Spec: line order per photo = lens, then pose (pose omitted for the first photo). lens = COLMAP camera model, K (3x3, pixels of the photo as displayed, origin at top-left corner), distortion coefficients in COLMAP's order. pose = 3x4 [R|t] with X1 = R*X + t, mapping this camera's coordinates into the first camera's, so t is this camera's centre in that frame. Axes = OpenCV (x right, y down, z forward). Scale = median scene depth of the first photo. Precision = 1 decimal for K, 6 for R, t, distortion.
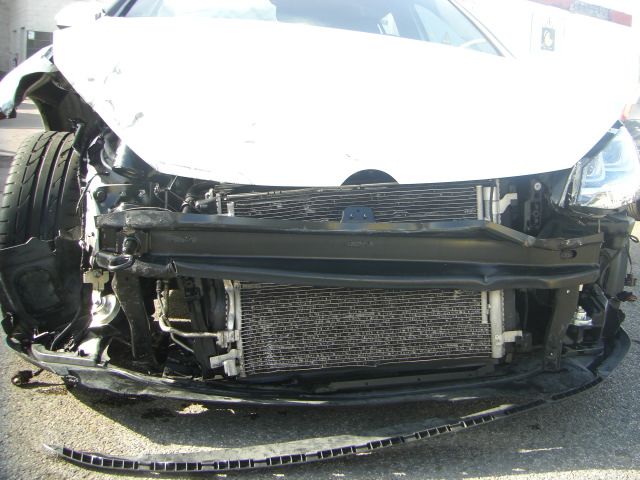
lens RADIAL K [[721.8, 0, 367.1], [0, 721.8, 188.9], [0, 0, 1]] dist [-0.152107, 0.069049]
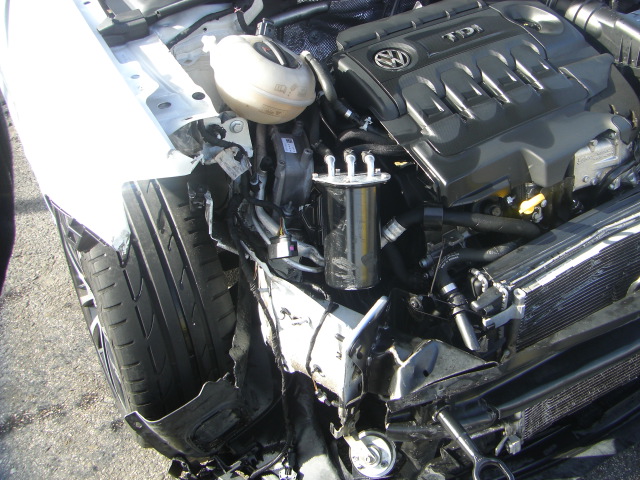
lens RADIAL K [[721.8, 0, 367.1], [0, 721.8, 188.9], [0, 0, 1]] dist [-0.152107, 0.069049]
pose [[0.930212, -0.250042, 0.268674, -0.496415], [0.092935, 0.868645, 0.486641, -0.436848], [-0.355063, -0.427710, 0.831261, 0.482317]]
